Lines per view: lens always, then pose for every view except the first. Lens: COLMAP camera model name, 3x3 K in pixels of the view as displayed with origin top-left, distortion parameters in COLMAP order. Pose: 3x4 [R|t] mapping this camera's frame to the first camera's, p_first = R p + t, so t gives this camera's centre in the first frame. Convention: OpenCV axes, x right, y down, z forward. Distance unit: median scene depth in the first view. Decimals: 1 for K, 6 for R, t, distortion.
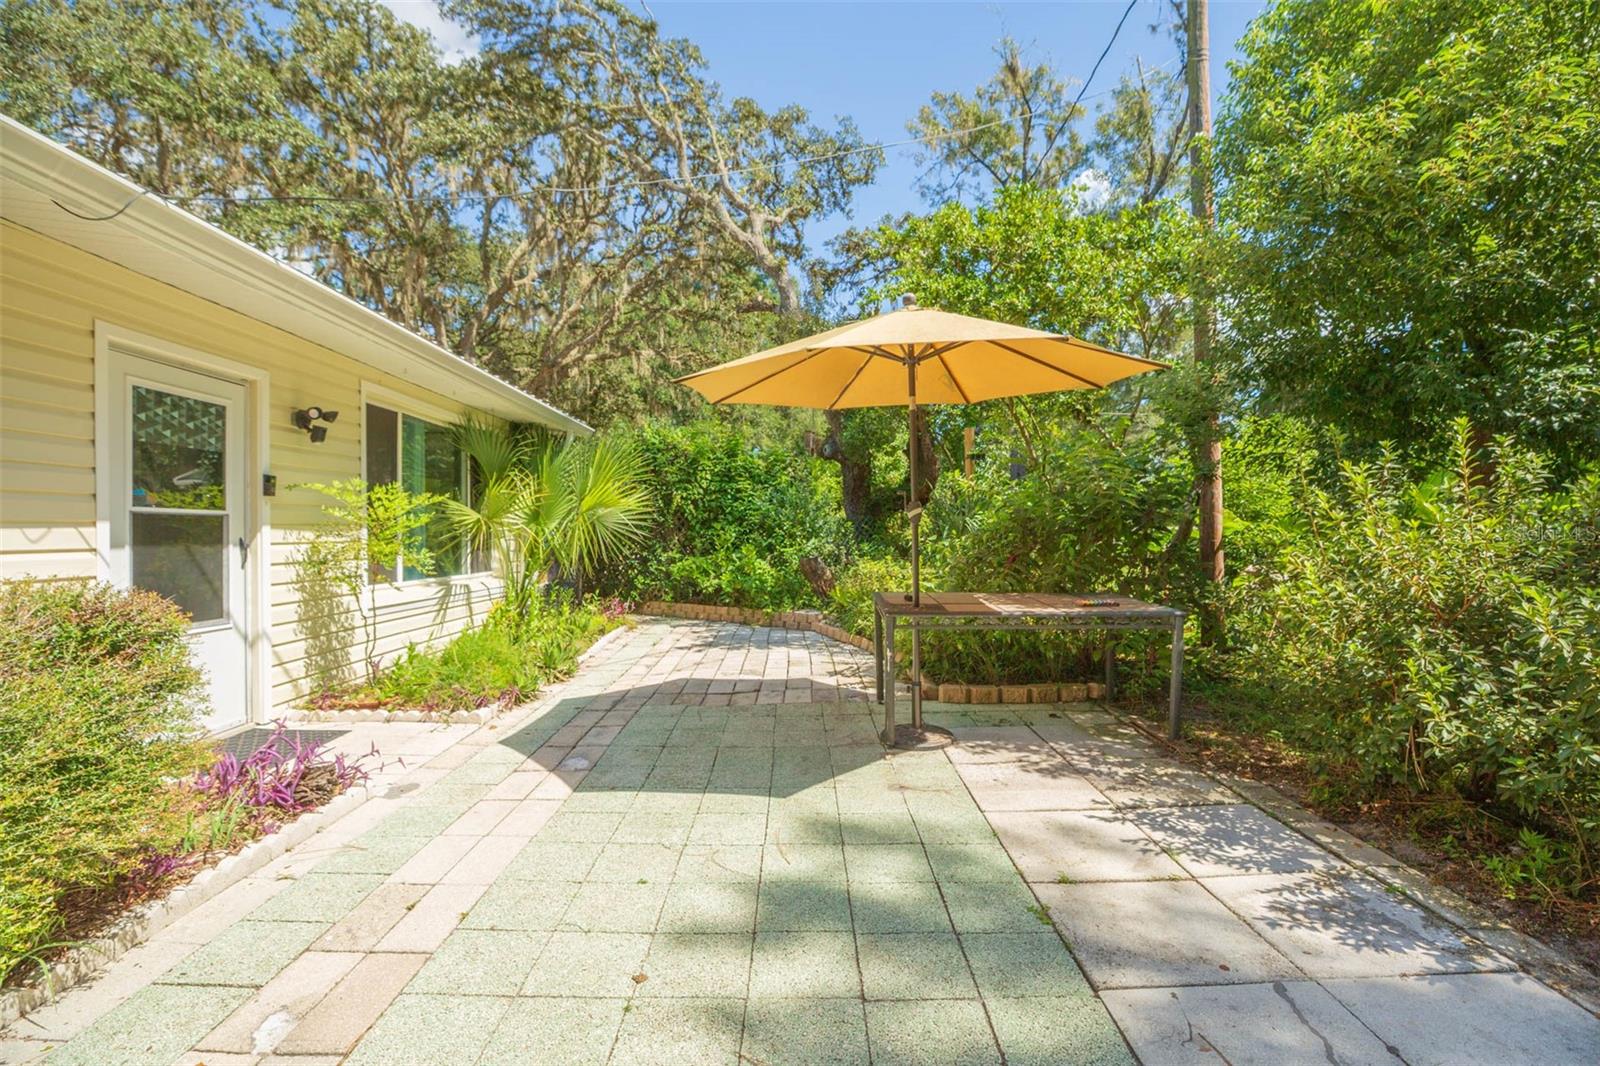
lens RADIAL K [[739.3, 0, 800.0], [0, 739.3, 533.0], [0, 0, 1]] dist [-0.037544, 0.000459]
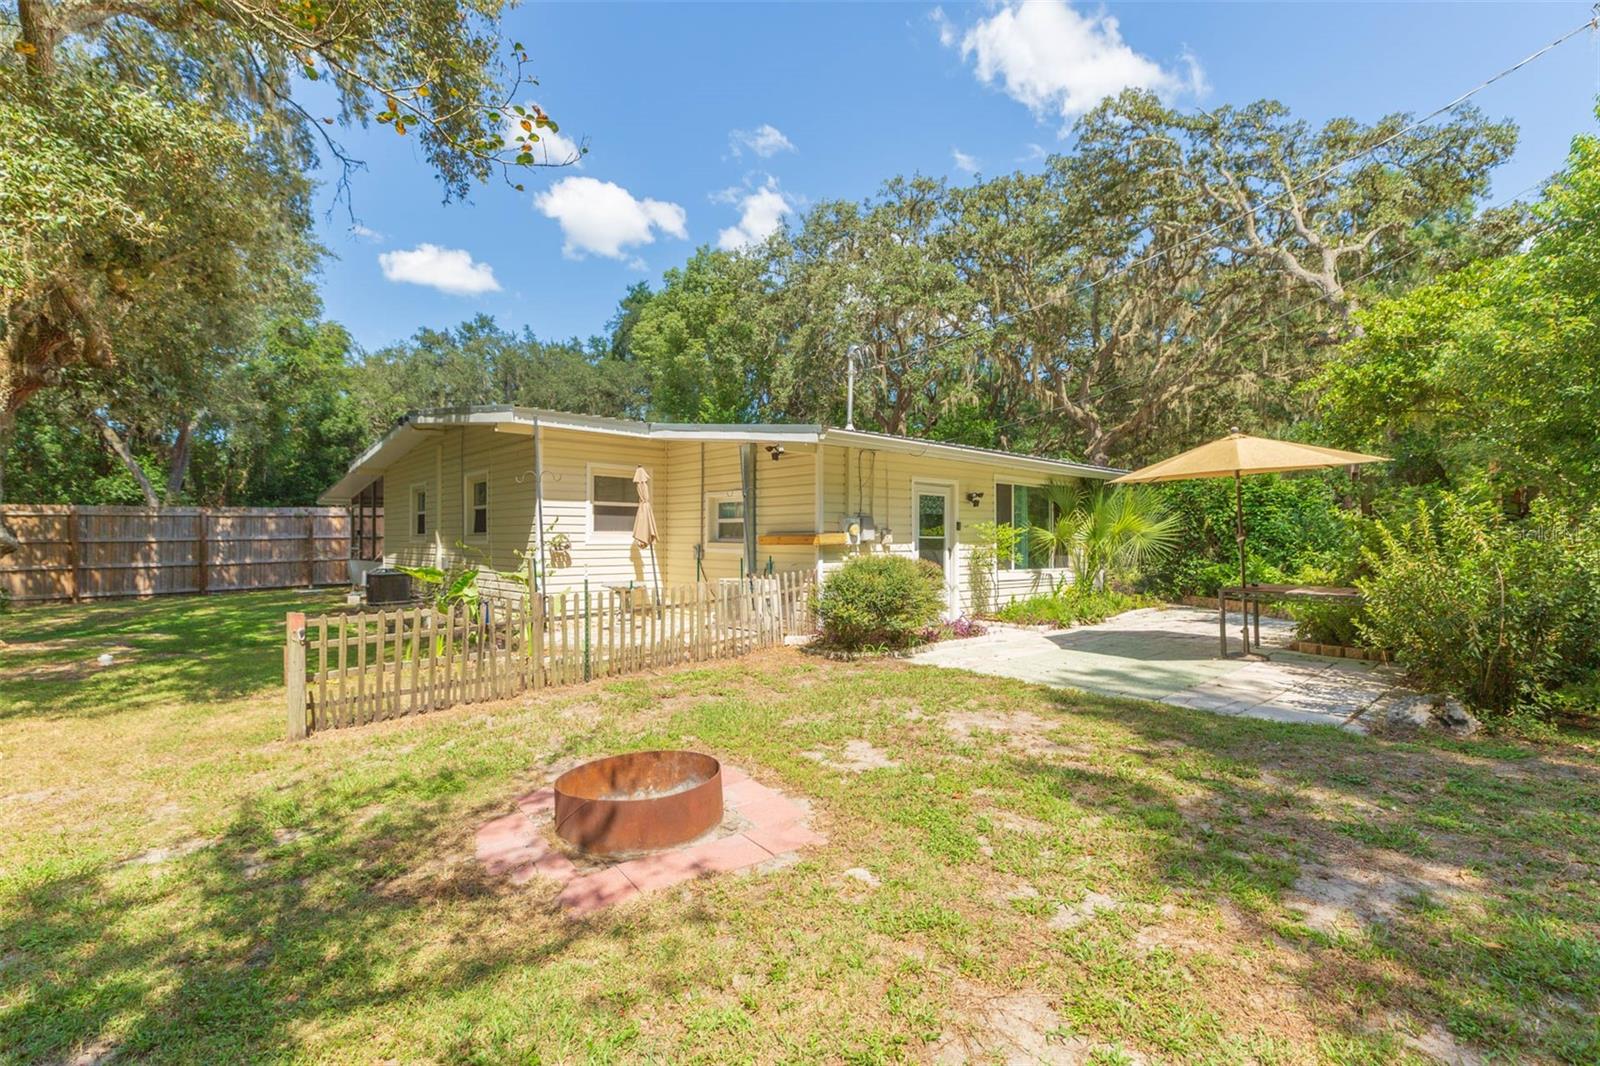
lens RADIAL K [[720.8, 0, 817.3], [0, 720.8, 525.1], [0, 0, 1]] dist [0.002993, 0.000526]
pose [[0.689553, -0.009574, -0.724172, 0.469518], [-0.006649, 0.999787, -0.019549, -0.011662], [0.724204, 0.018295, 0.689343, -0.685126]]
